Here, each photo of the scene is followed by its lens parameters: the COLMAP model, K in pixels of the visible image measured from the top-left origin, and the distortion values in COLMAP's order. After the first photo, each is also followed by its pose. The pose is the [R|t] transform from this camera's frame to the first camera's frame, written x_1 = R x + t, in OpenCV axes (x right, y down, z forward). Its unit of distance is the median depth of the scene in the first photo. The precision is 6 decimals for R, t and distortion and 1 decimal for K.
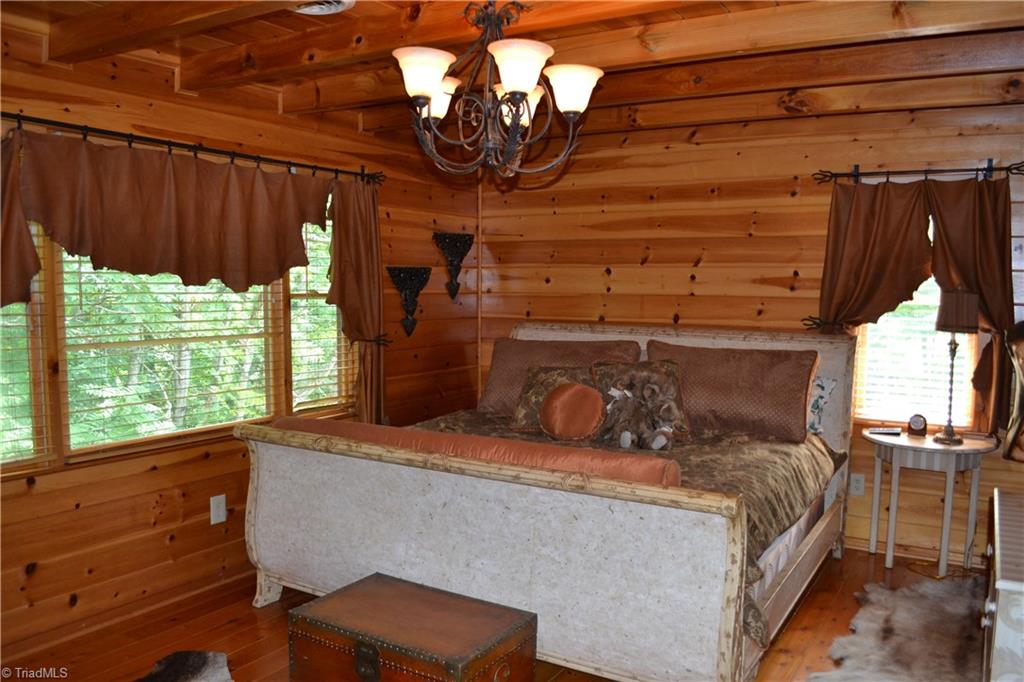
lens RADIAL K [[824.7, 0, 514.0], [0, 824.7, 345.6], [0, 0, 1]] dist [-0.082112, 0.010184]
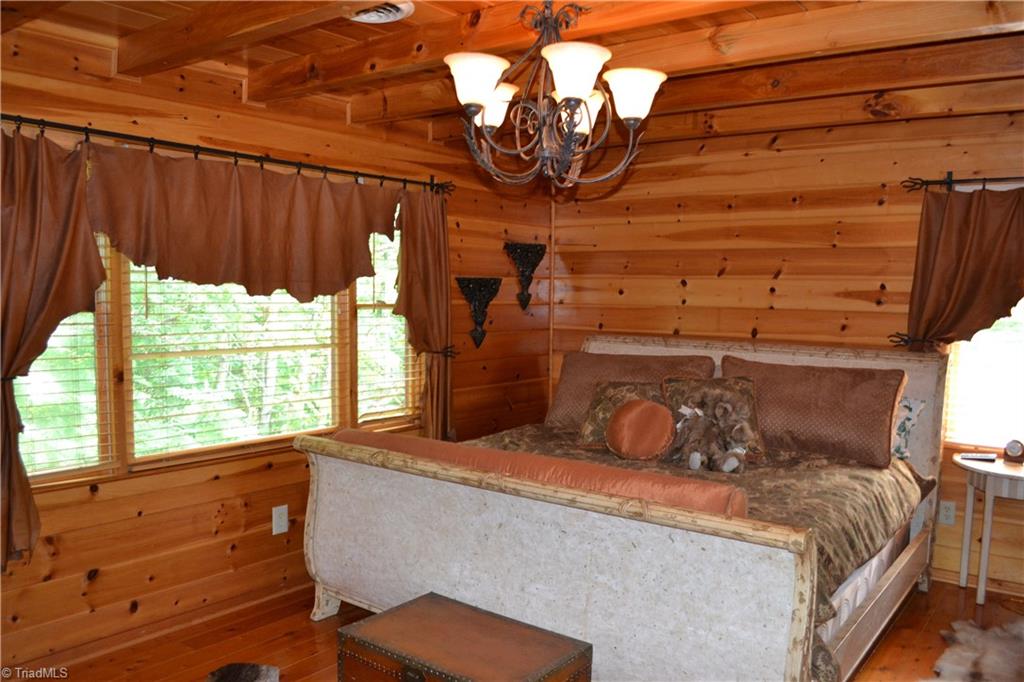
lens RADIAL K [[824.7, 0, 513.4], [0, 824.7, 346.1], [0, 0, 1]] dist [-0.082112, 0.010184]
pose [[0.994554, 0.012895, -0.103417, 0.024675], [-0.013751, 0.999877, -0.007569, -0.009118], [0.103307, 0.008950, 0.994609, 0.033085]]
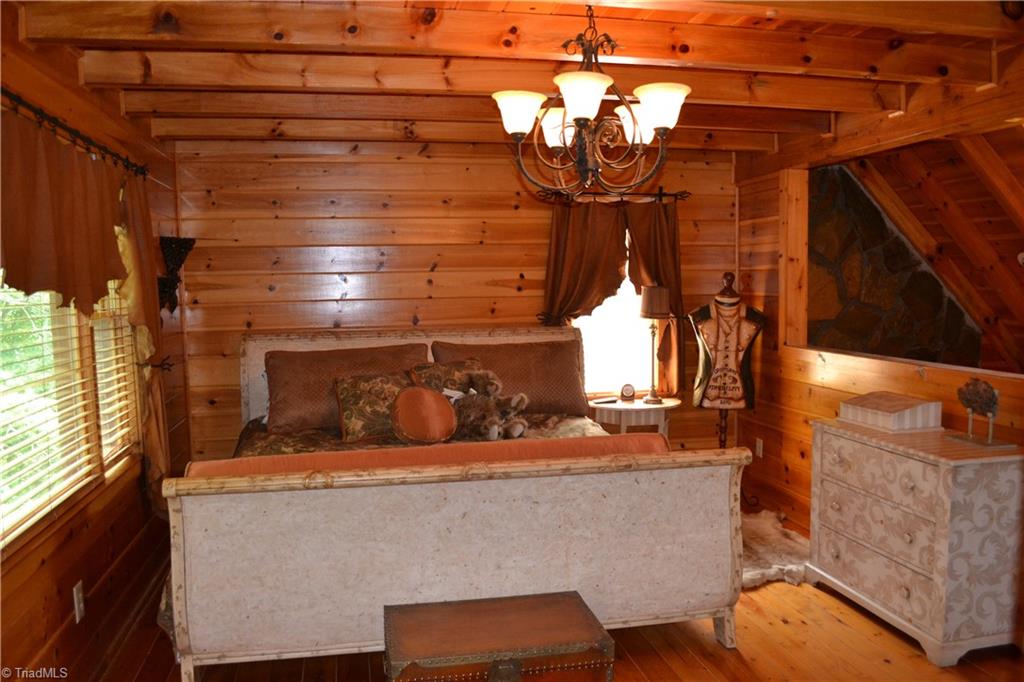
lens RADIAL K [[824.7, 0, 513.3], [0, 824.7, 347.8], [0, 0, 1]] dist [-0.082112, 0.010184]
pose [[0.735474, -0.074624, 0.673431, -0.609265], [0.072440, 0.996880, 0.031353, -0.031664], [-0.673670, 0.025724, 0.738585, 0.188792]]
